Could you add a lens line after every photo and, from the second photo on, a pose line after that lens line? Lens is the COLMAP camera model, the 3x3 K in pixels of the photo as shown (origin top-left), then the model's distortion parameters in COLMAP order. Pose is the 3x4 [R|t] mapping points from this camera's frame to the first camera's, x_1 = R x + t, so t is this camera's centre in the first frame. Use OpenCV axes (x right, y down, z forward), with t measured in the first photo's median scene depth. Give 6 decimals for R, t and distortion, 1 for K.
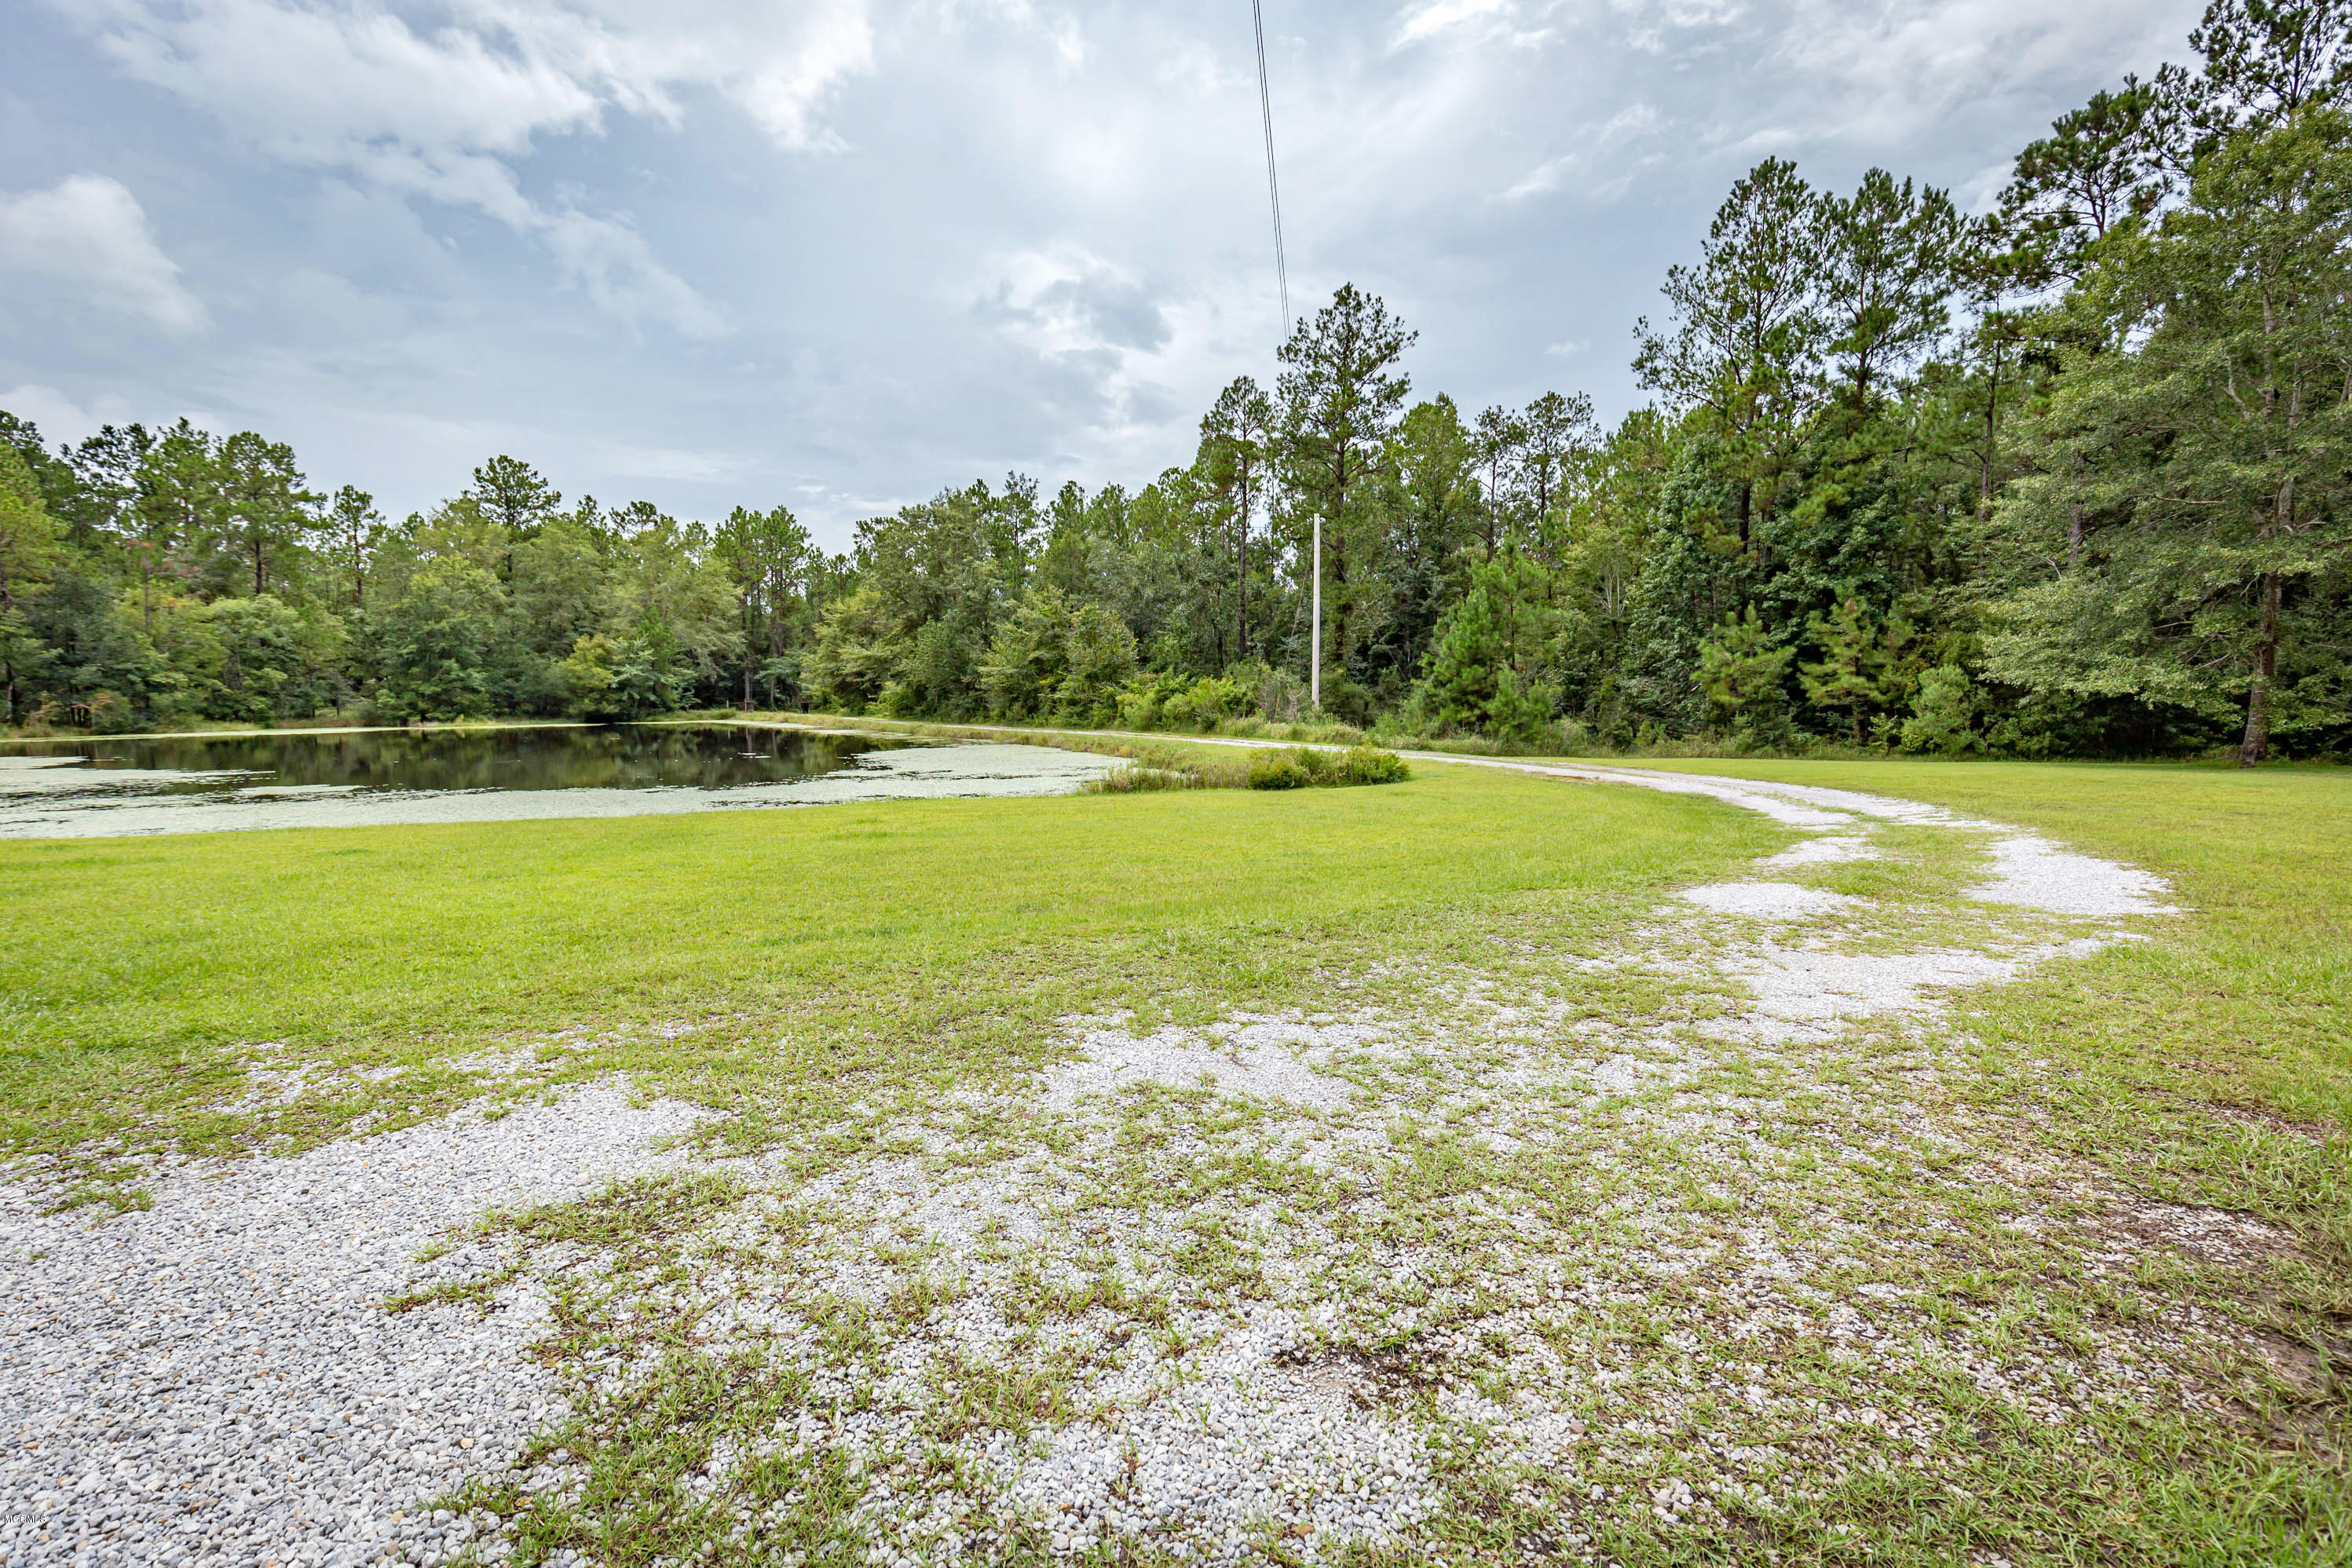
lens RADIAL K [[1049.0, 0, 1168.8], [0, 1049.0, 805.7], [0, 0, 1]] dist [-0.014717, 0.001144]
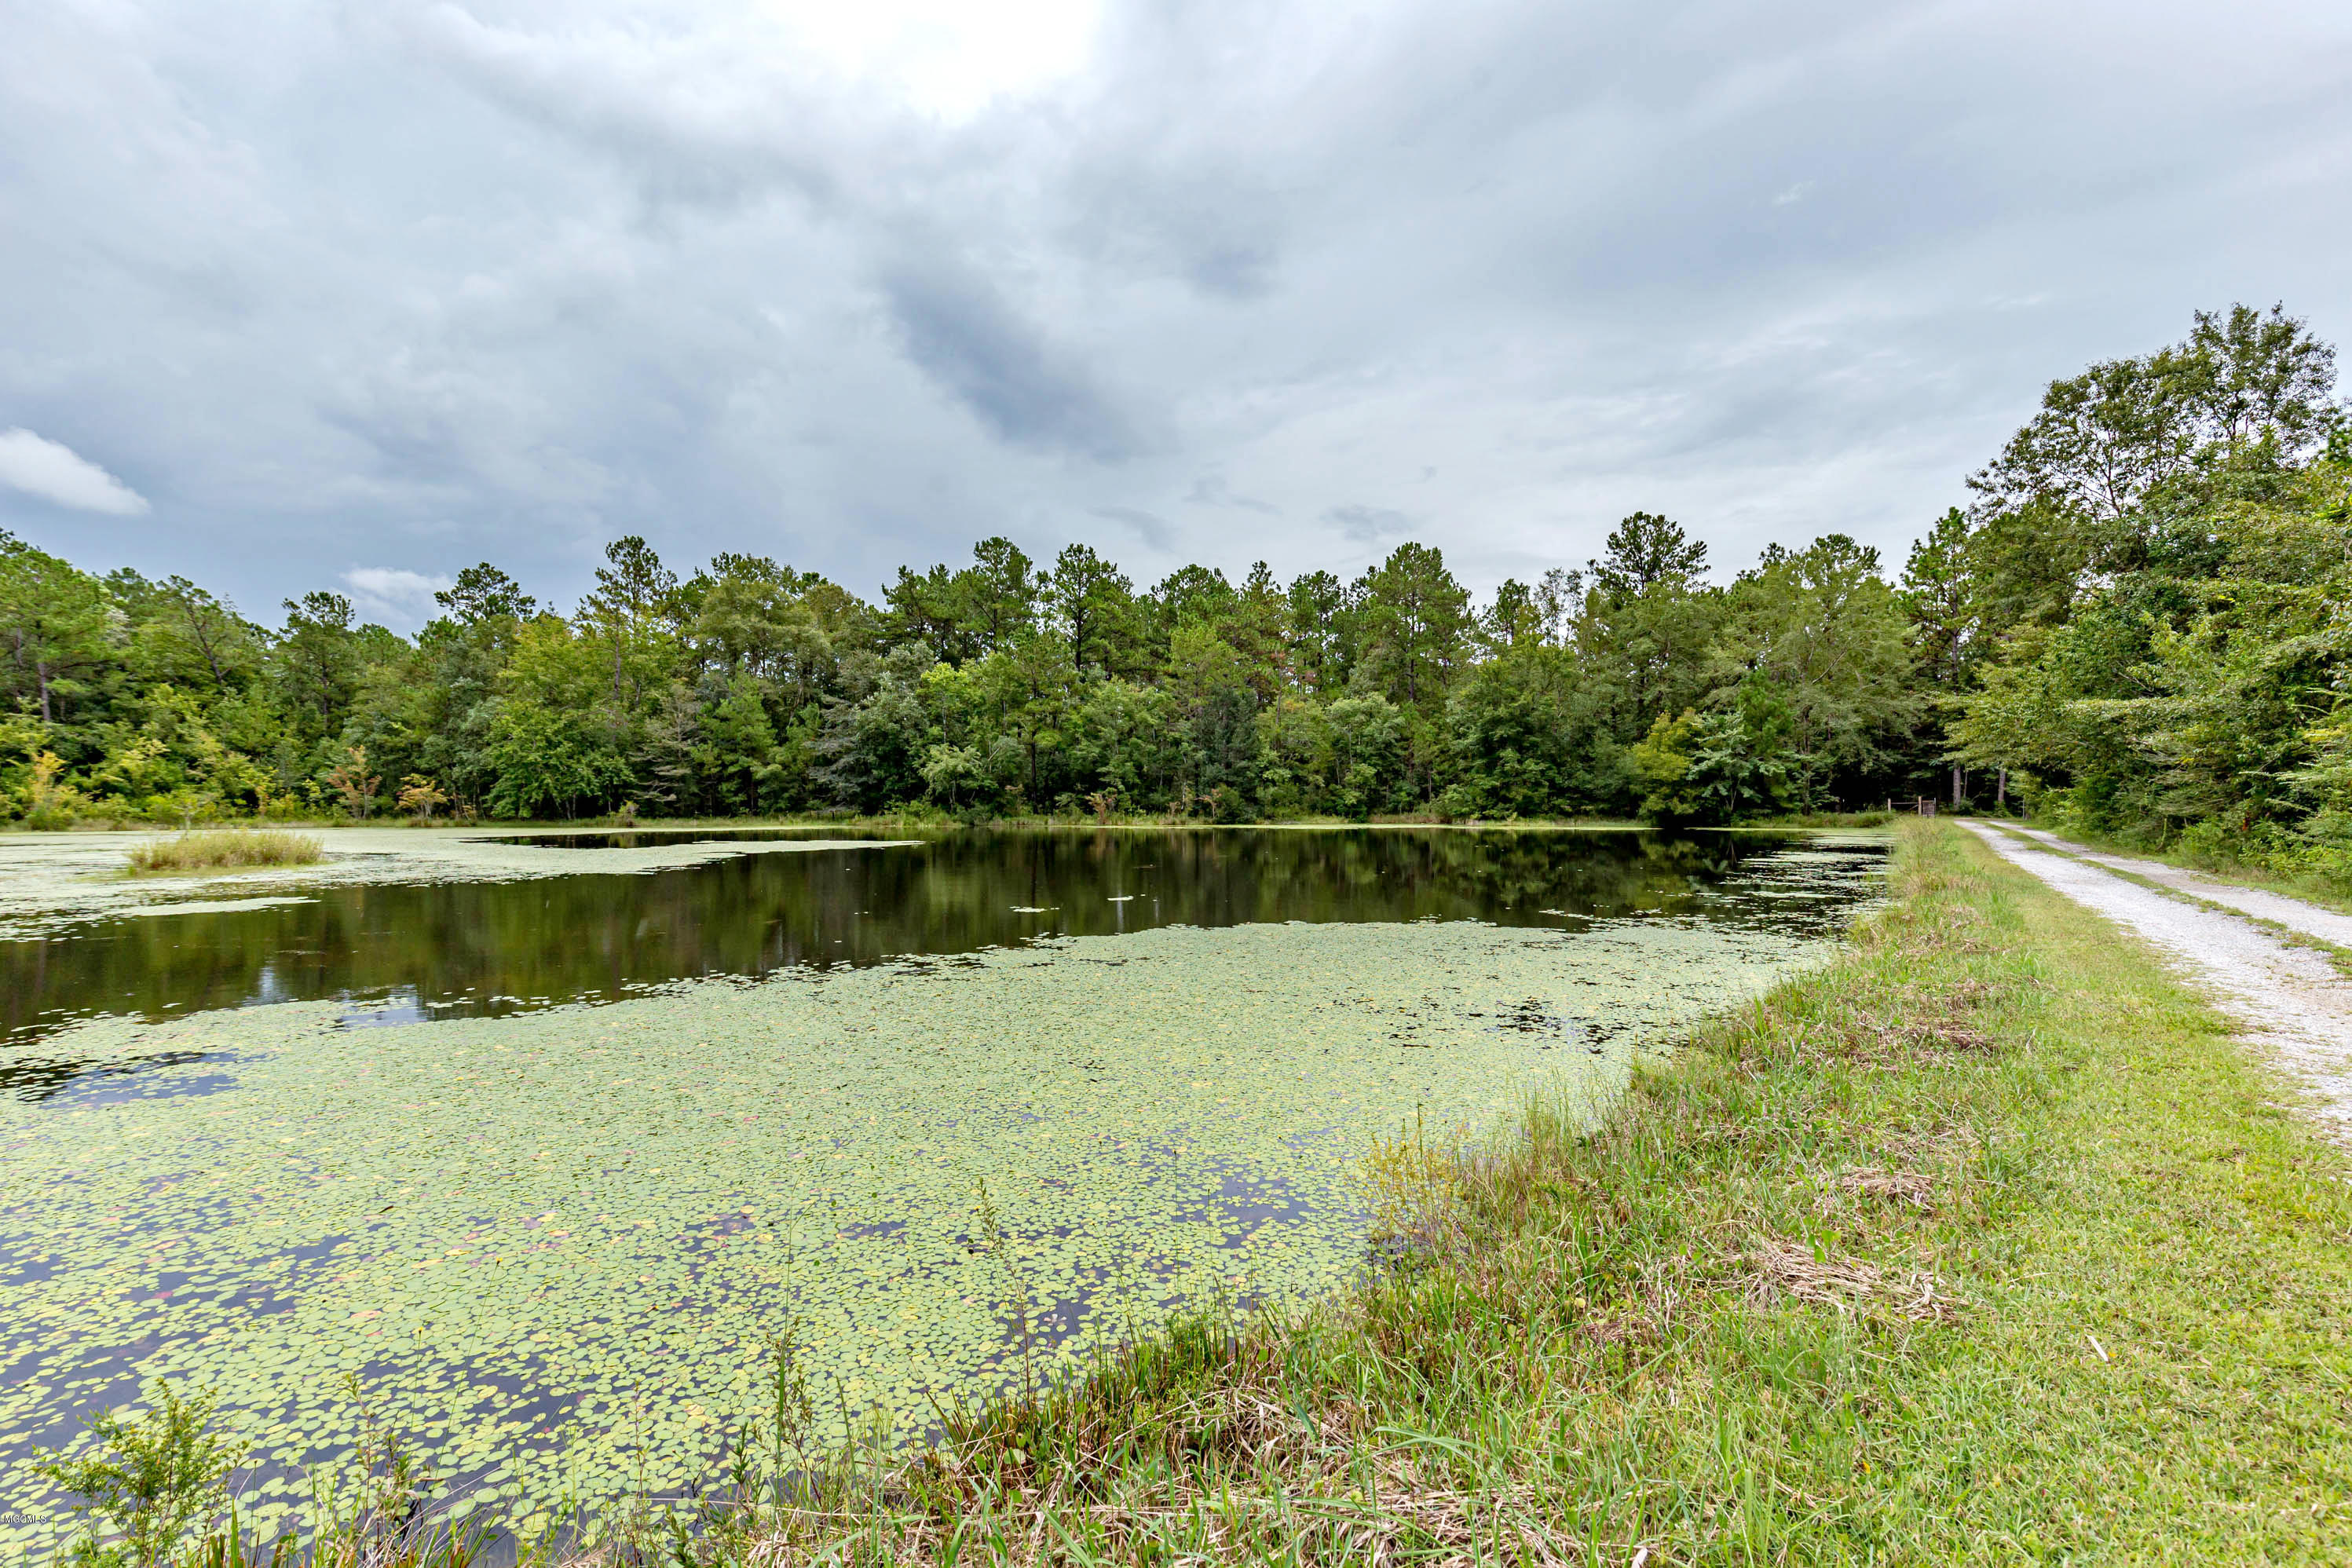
lens RADIAL K [[1049.0, 0, 1207.4], [0, 1049.0, 810.6], [0, 0, 1]] dist [-0.014717, 0.001144]
pose [[0.403660, 0.014985, -0.914787, 0.010167], [-0.096636, 0.994971, -0.026343, -0.038929], [0.909791, 0.099034, 0.403078, 0.392708]]
